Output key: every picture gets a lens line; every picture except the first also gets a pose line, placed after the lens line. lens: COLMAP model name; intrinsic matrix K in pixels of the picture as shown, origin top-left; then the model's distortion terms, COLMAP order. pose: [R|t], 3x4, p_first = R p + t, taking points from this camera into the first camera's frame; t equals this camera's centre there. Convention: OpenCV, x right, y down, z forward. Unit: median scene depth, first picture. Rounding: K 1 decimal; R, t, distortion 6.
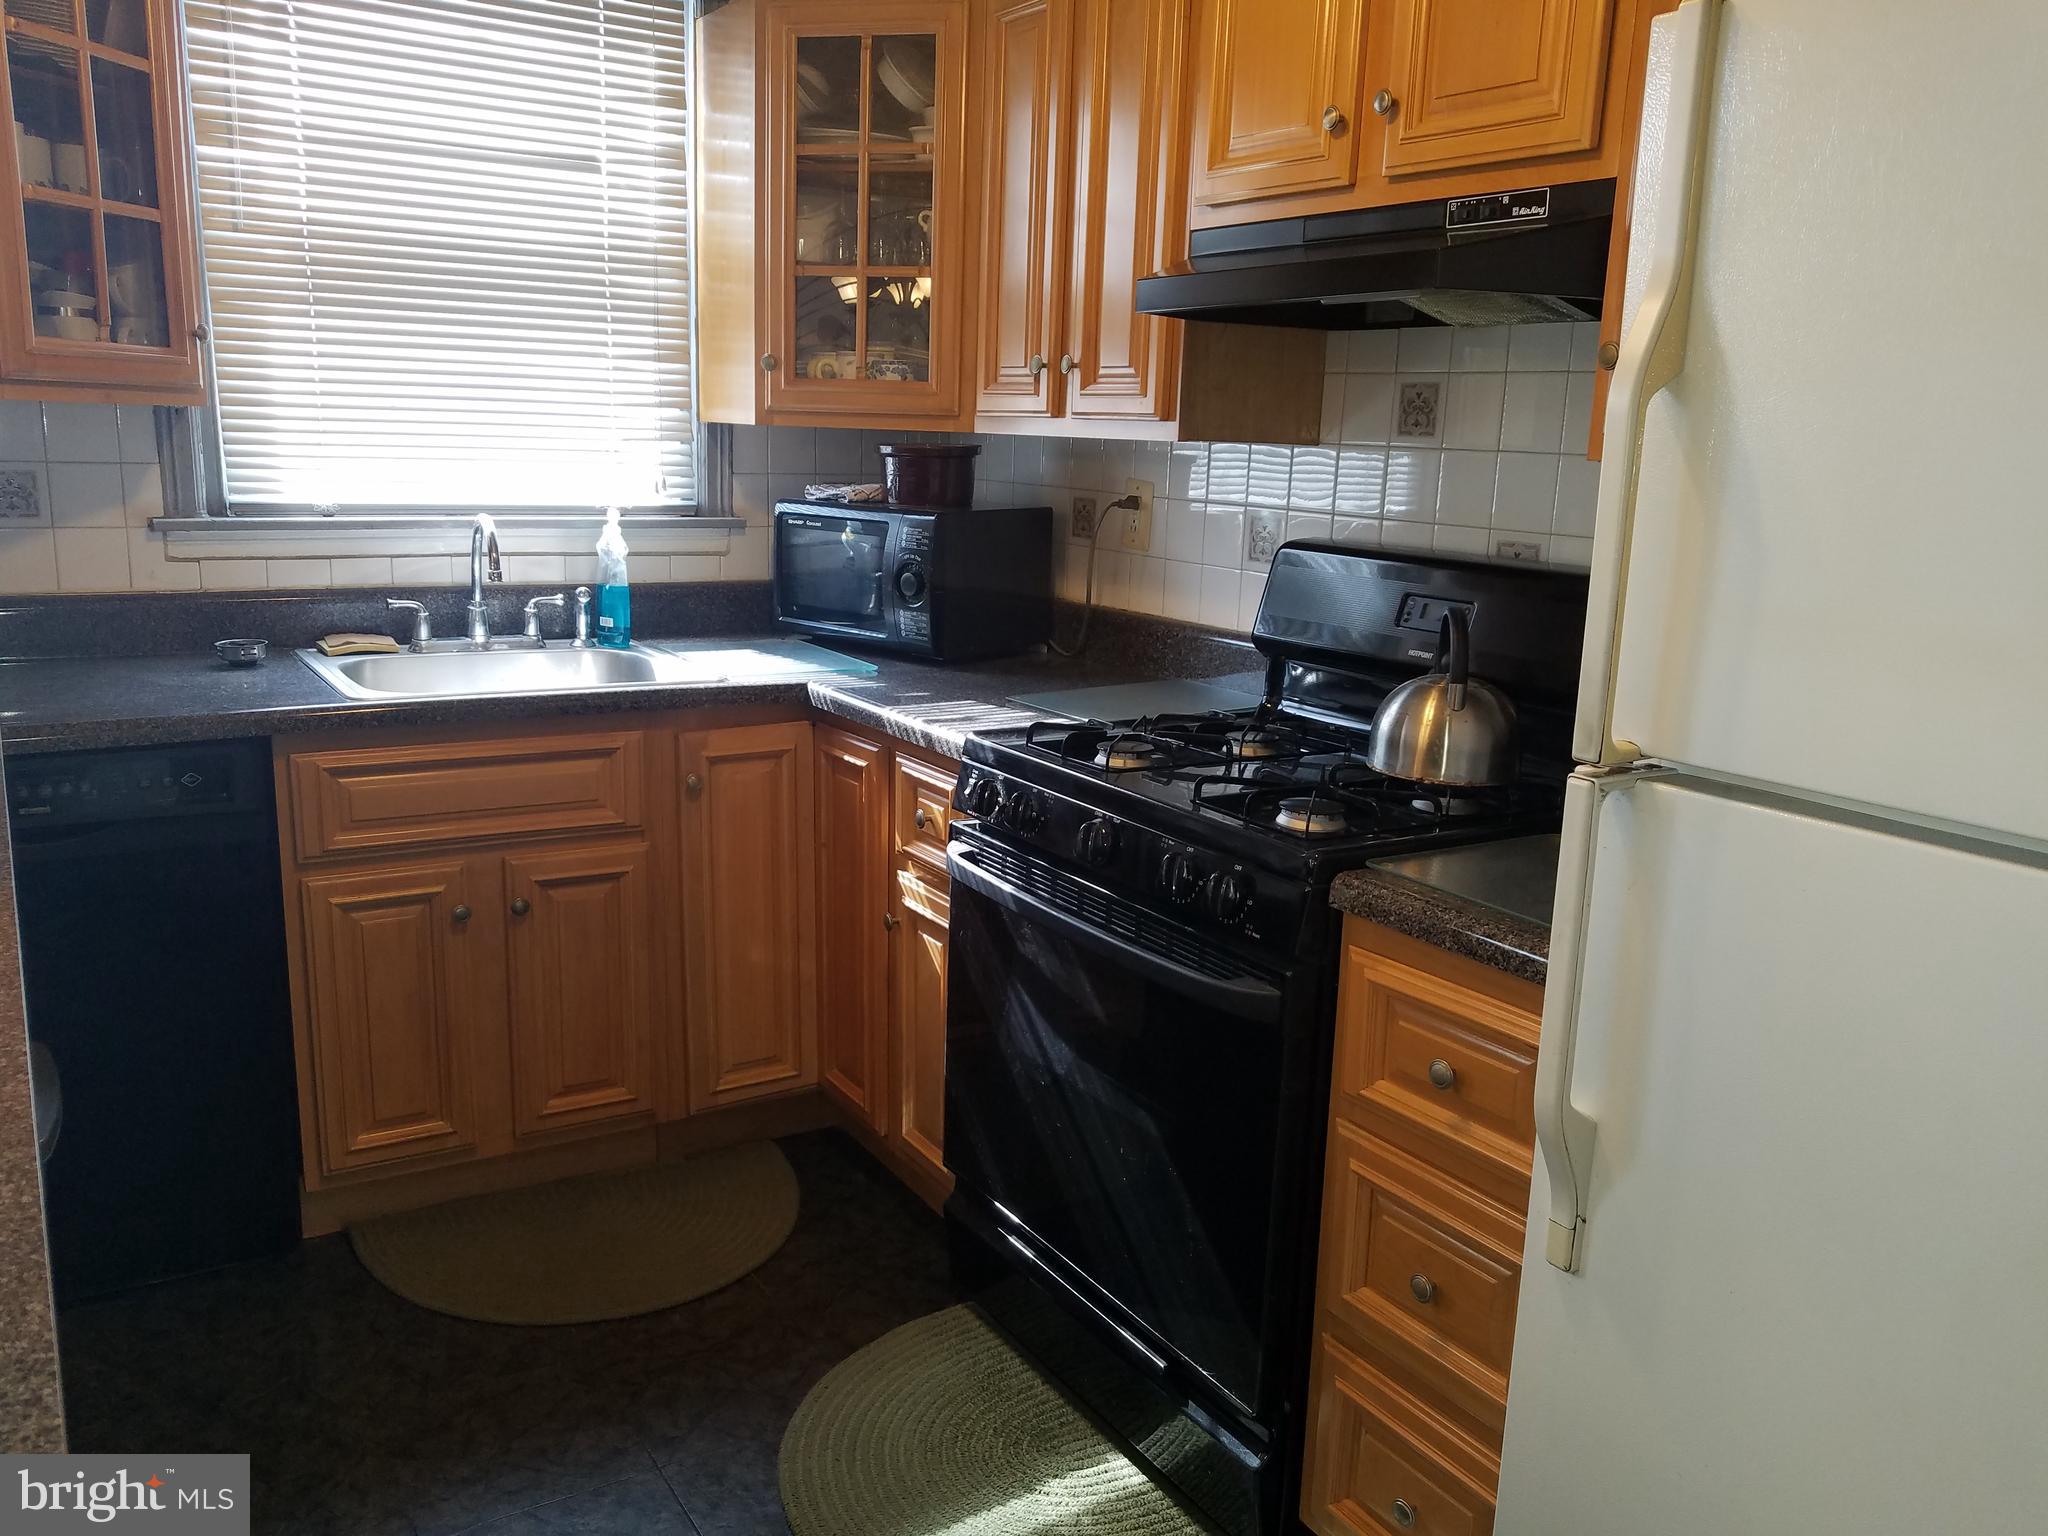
lens RADIAL K [[1627.3, 0, 1019.0], [0, 1627.3, 799.6], [0, 0, 1]] dist [-0.013929, 0.005879]
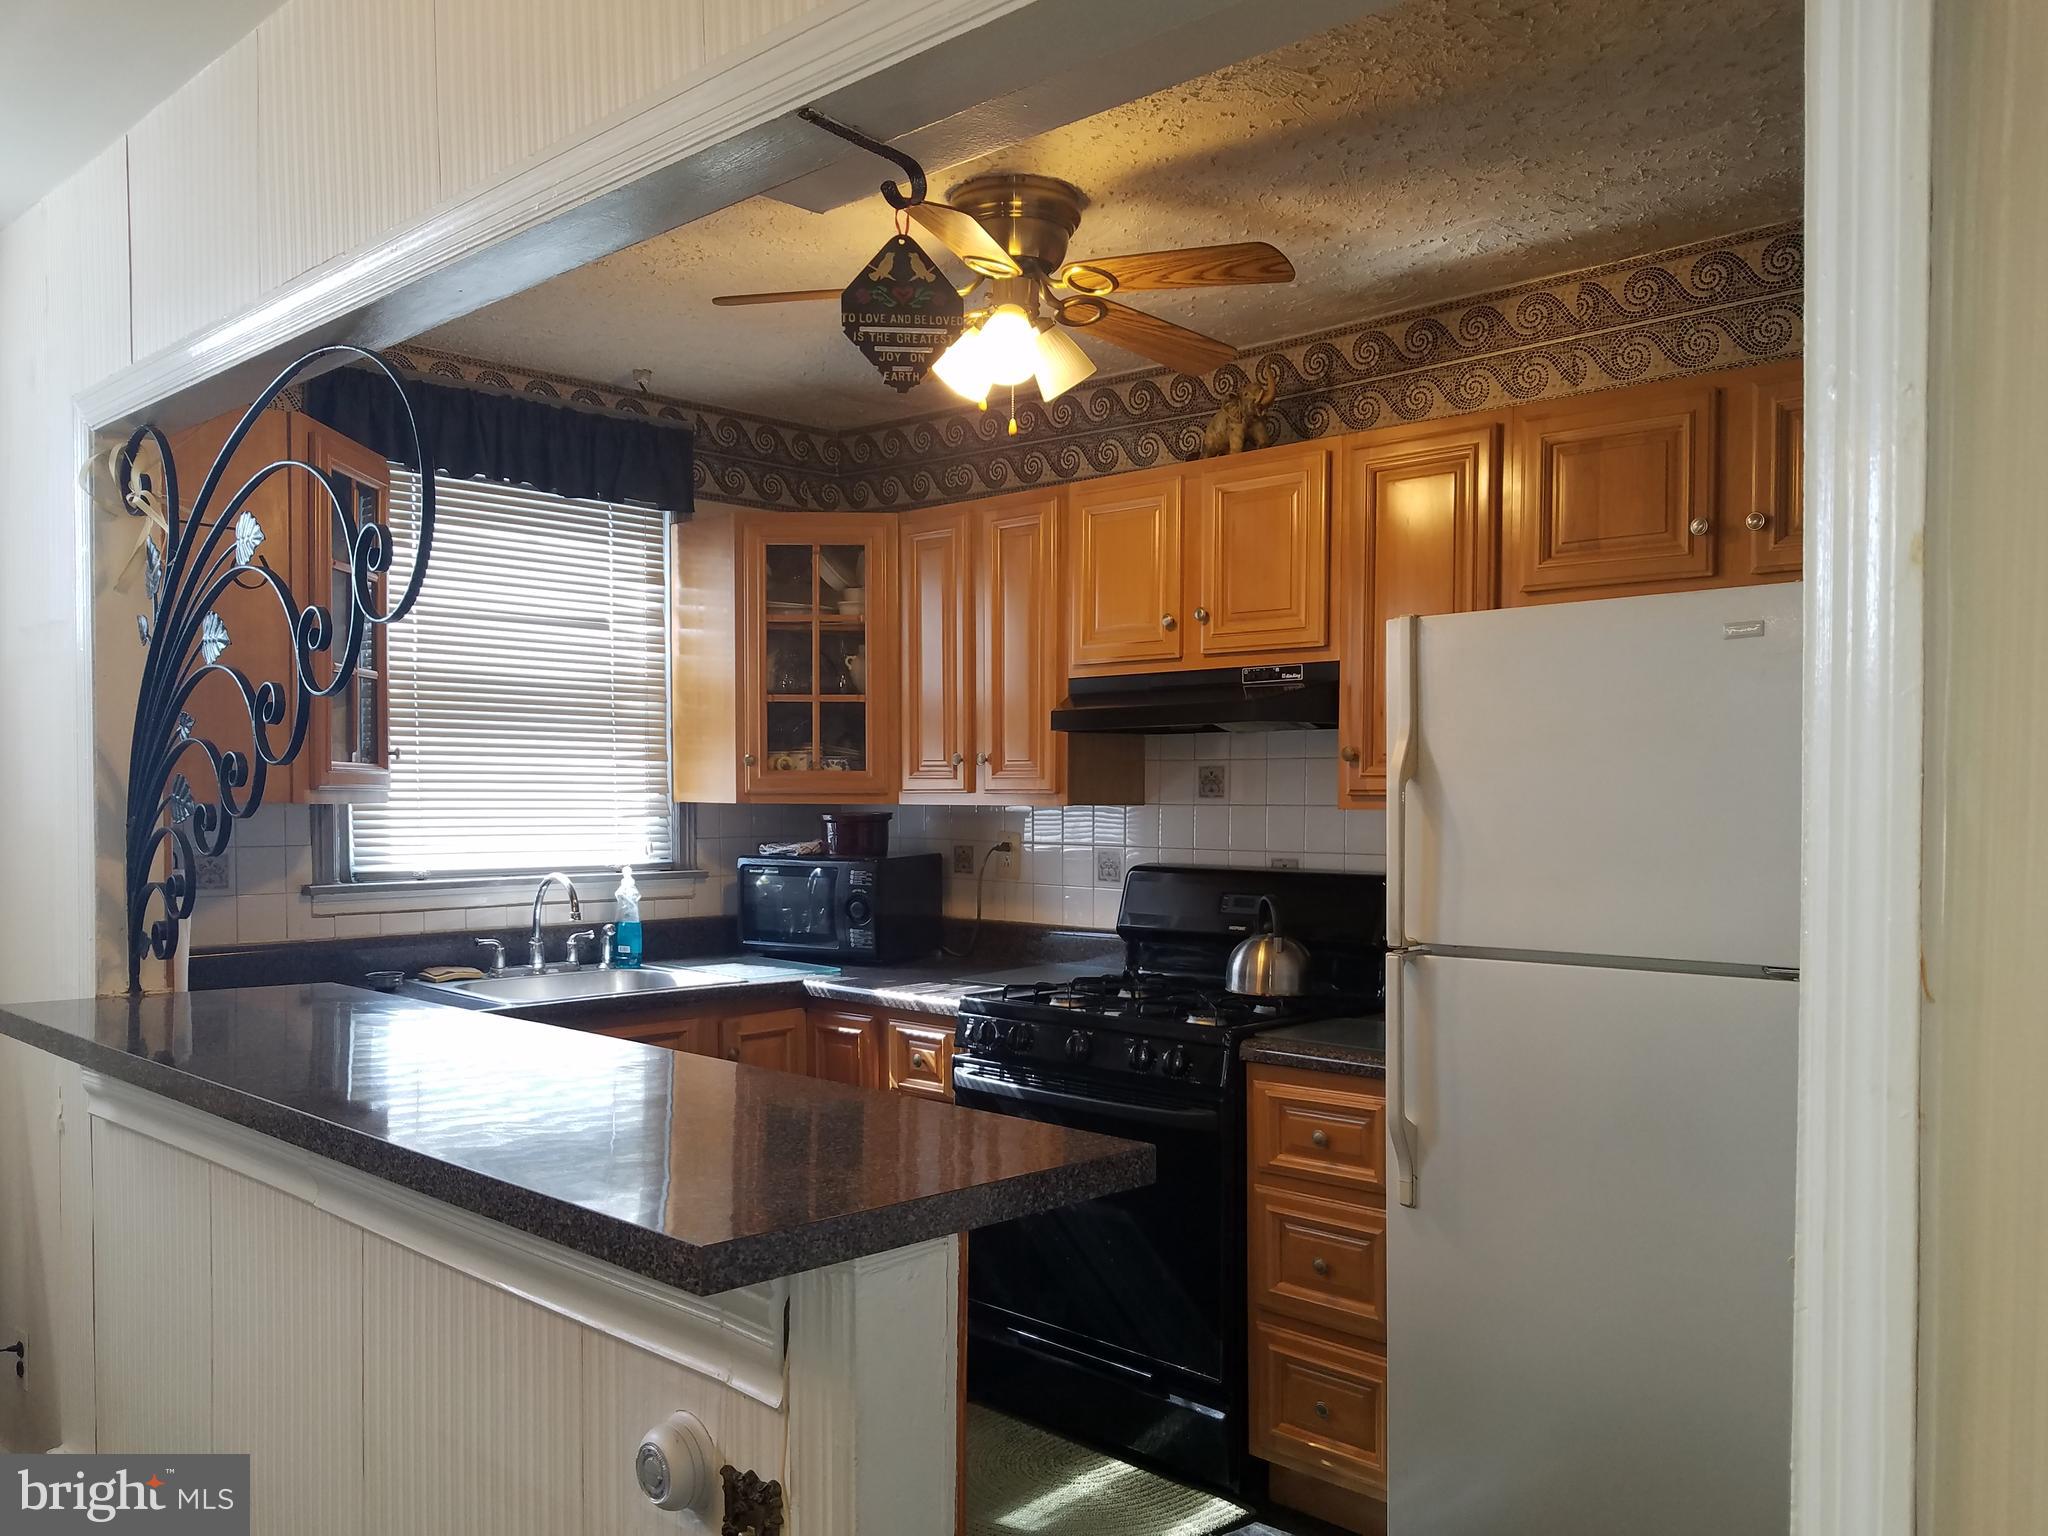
lens RADIAL K [[1627.3, 0, 1062.0], [0, 1627.3, 820.6], [0, 0, 1]] dist [-0.013929, 0.005879]
pose [[0.965160, -0.036031, 0.259167, -0.291240], [0.087398, 0.977981, -0.189513, 0.084531], [-0.246632, 0.205561, 0.947057, -0.446840]]
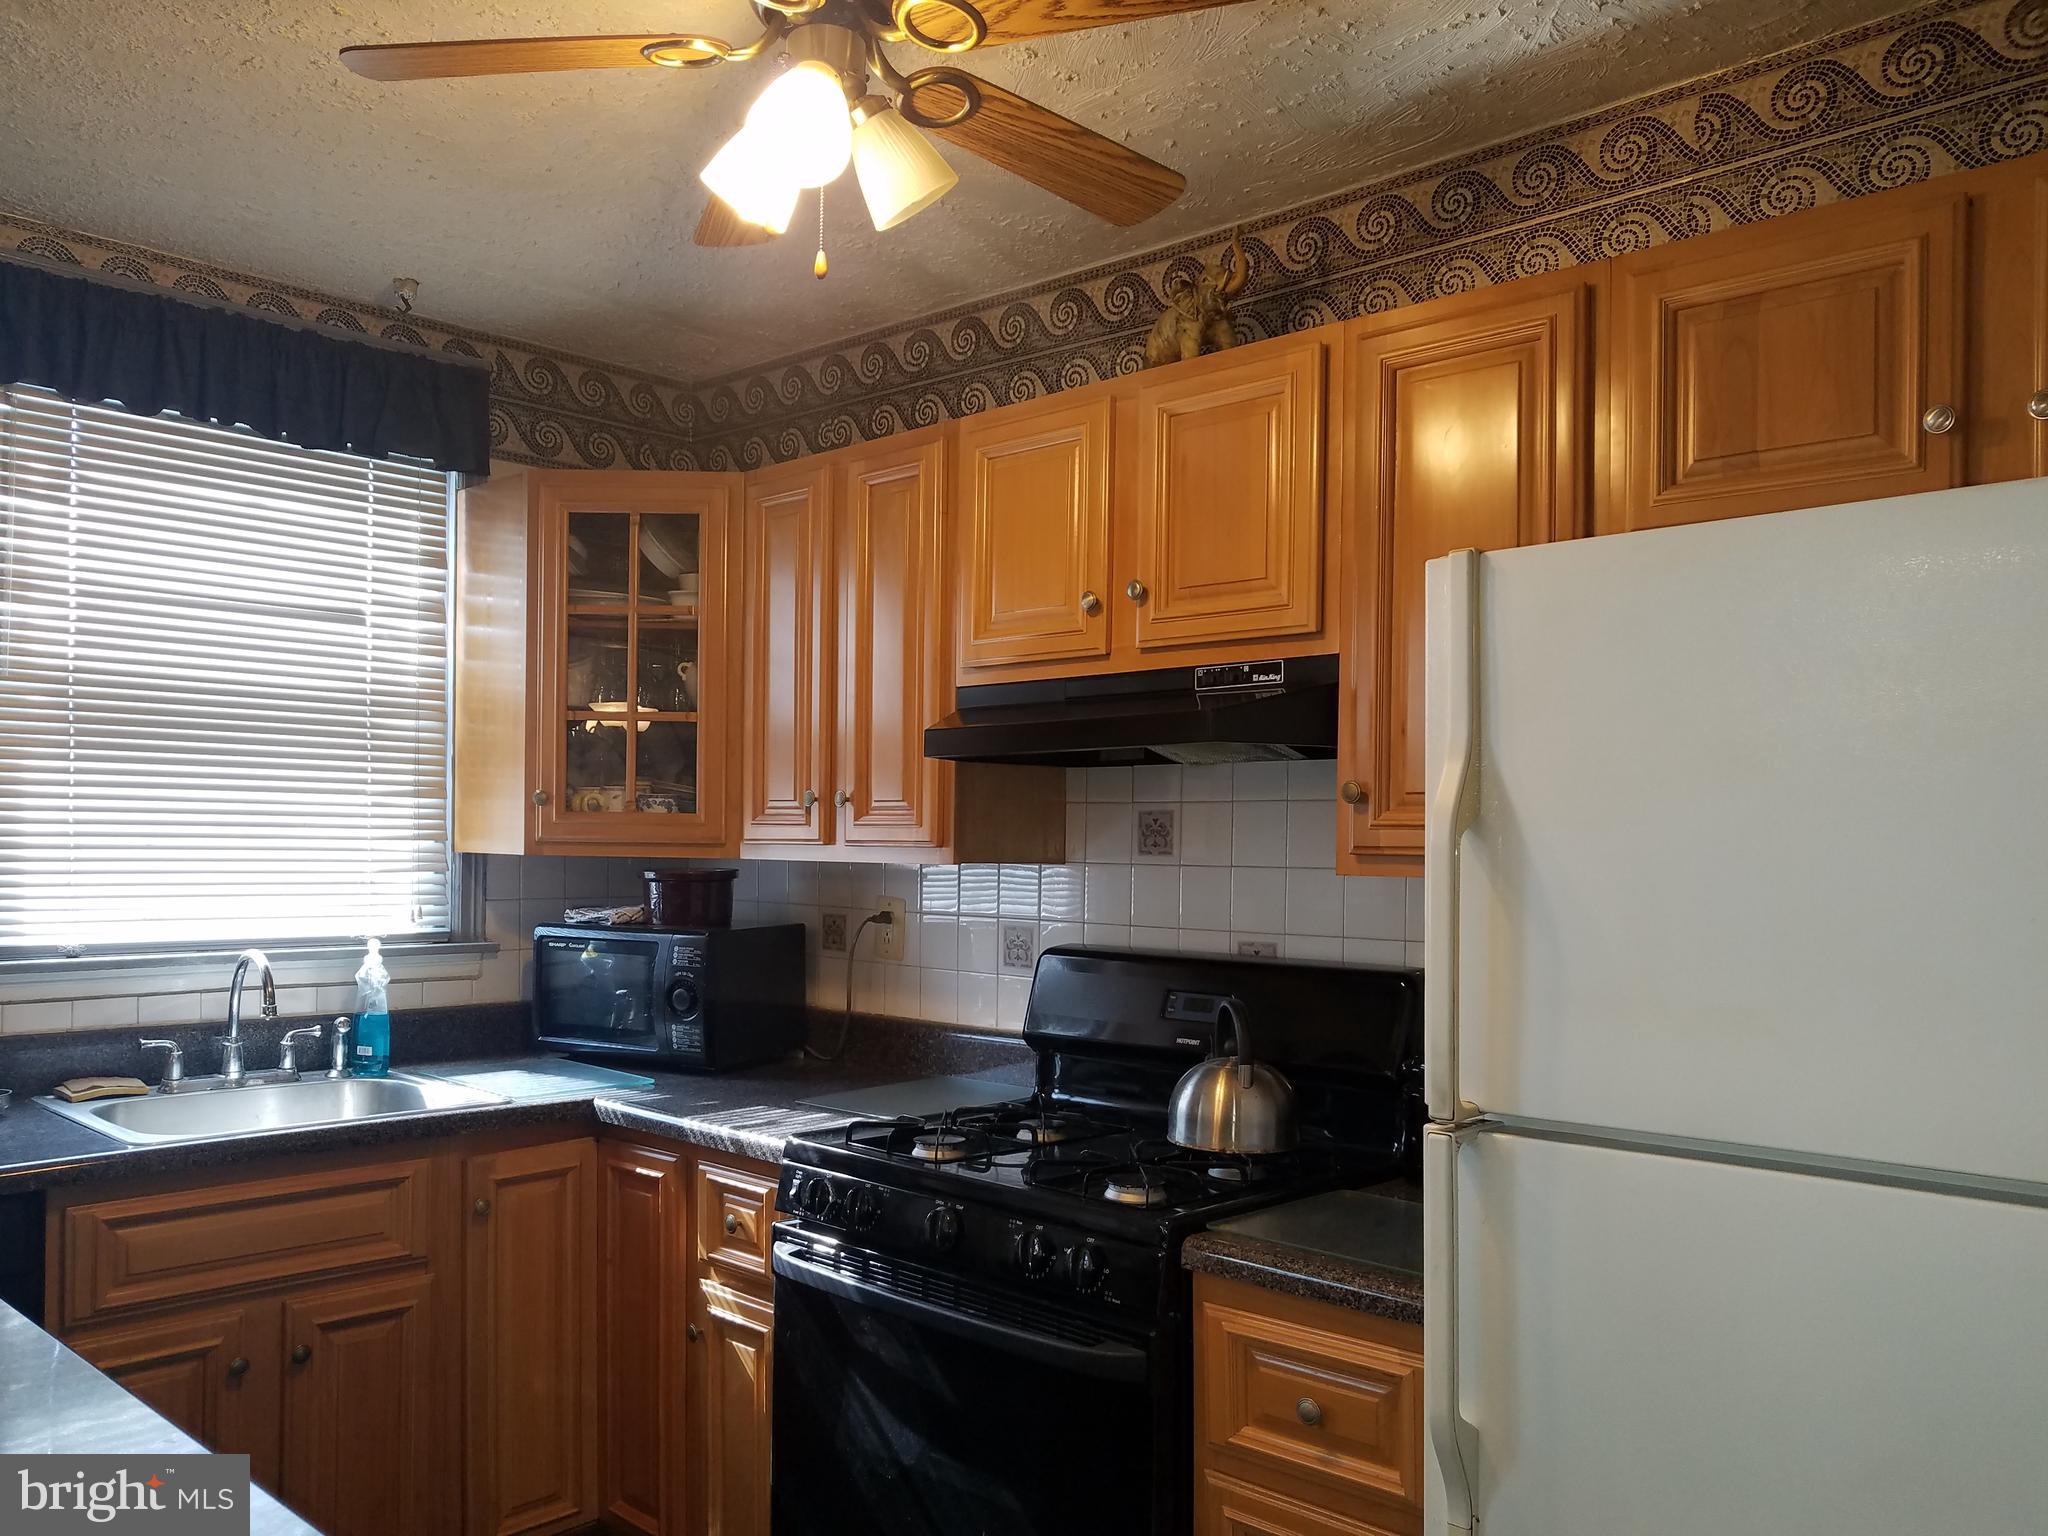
lens RADIAL K [[1627.3, 0, 1002.5], [0, 1627.3, 814.5], [0, 0, 1]] dist [-0.013929, 0.005879]
pose [[0.971493, -0.018166, 0.236370, -0.124555], [0.072990, 0.971545, -0.225329, 0.002546], [-0.225551, 0.236158, 0.945175, -0.073045]]
